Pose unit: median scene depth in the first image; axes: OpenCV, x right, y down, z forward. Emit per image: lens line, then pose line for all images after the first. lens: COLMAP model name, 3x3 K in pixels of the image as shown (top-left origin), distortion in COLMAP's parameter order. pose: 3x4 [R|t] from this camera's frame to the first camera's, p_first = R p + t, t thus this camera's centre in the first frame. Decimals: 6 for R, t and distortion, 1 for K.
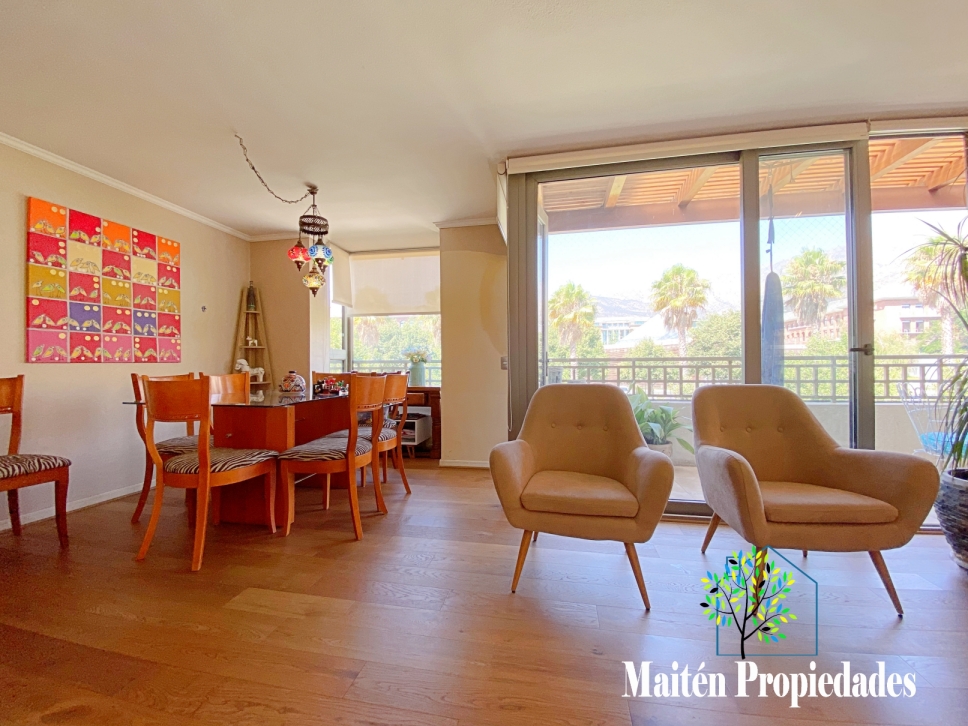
lens RADIAL K [[394.1, 0, 494.1], [0, 394.1, 364.9], [0, 0, 1]] dist [-0.015608, -0.006205]
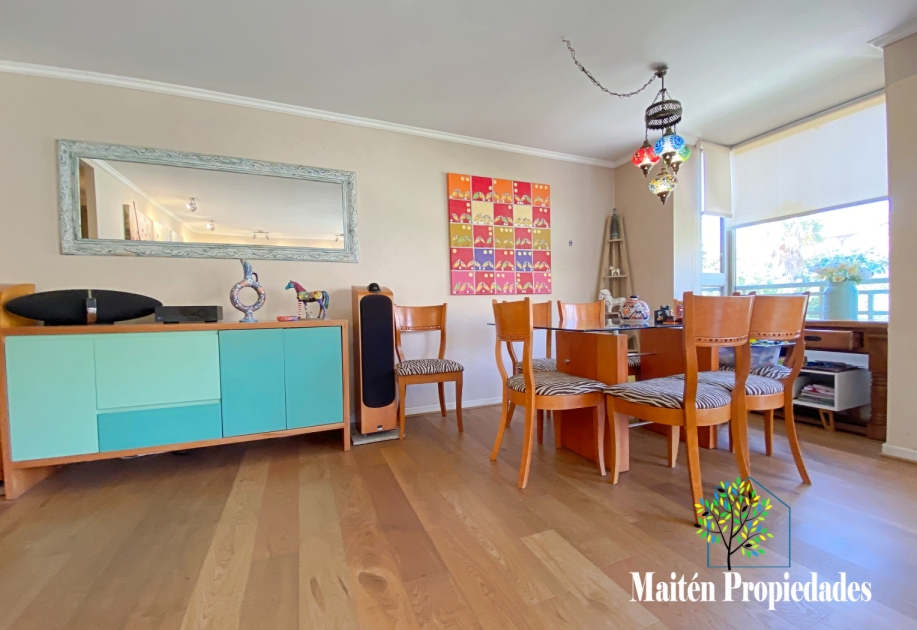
lens RADIAL K [[394.0, 0, 467.6], [0, 394.0, 322.8], [0, 0, 1]] dist [0.006504, -0.005408]
pose [[0.547191, 0.021455, -0.836733, 0.011426], [0.020192, 0.999042, 0.038822, 0.035609], [0.836764, -0.038138, 0.546234, 0.223235]]
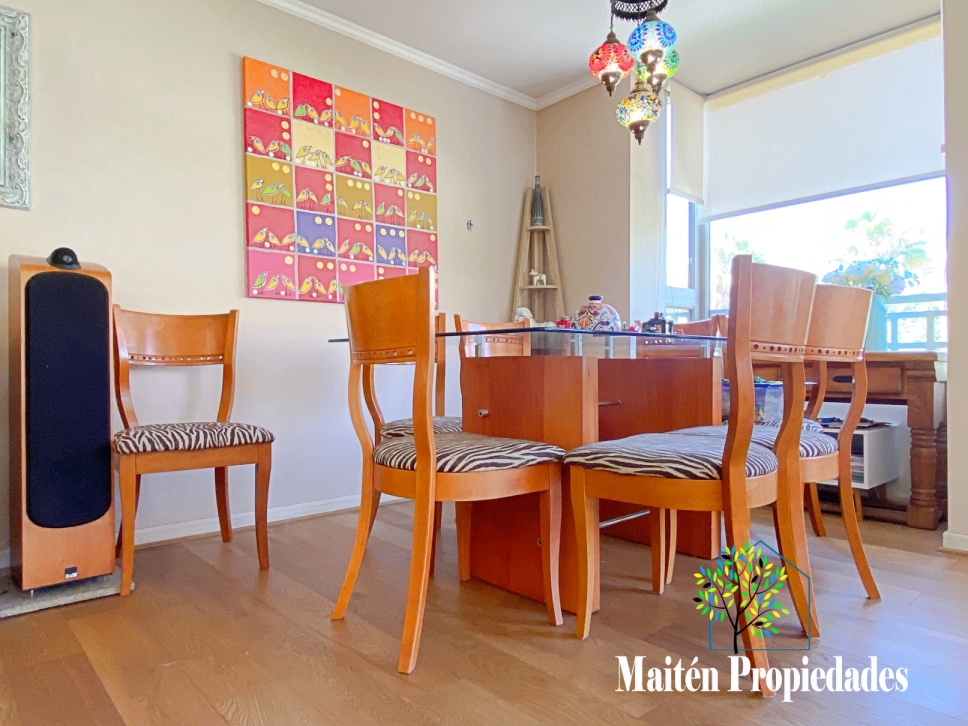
lens RADIAL K [[629.9, 0, 487.5], [0, 629.9, 368.6], [0, 0, 1]] dist [0.029866, -0.032645]
pose [[0.788830, 0.003985, -0.614598, -0.142984], [0.002225, 0.999954, 0.009340, 0.101717], [0.614607, -0.008736, 0.788785, 0.304703]]
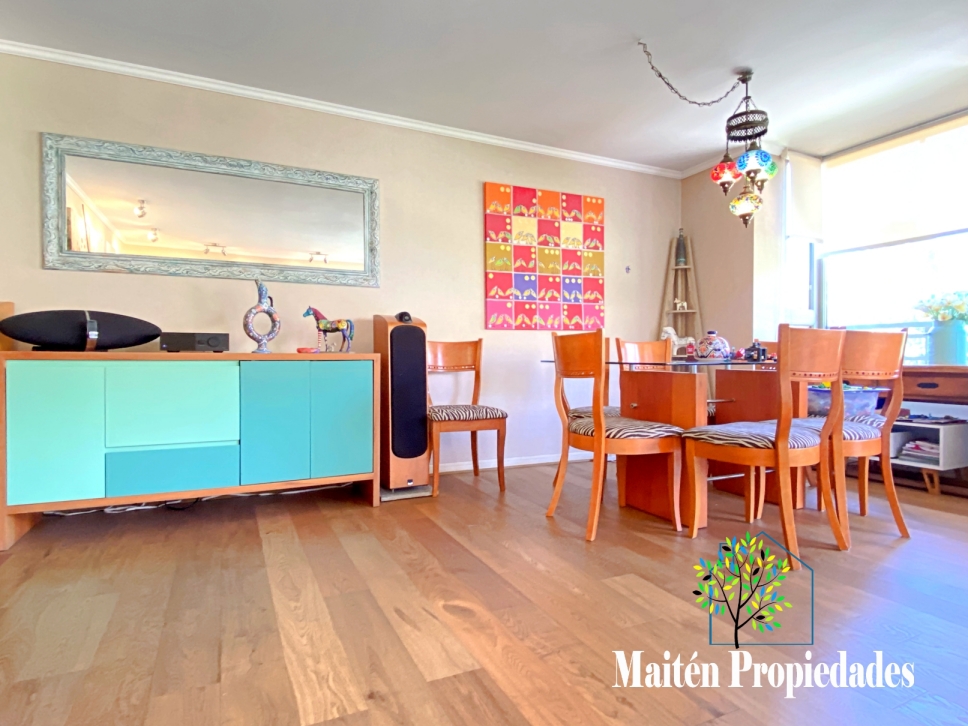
lens RADIAL K [[543.5, 0, 475.2], [0, 543.5, 365.7], [0, 0, 1]] dist [0.020512, -0.013261]
pose [[0.568029, 0.016270, -0.822848, 0.090676], [0.001522, 0.999782, 0.020820, 0.061263], [0.823007, -0.013078, 0.567881, 0.032576]]
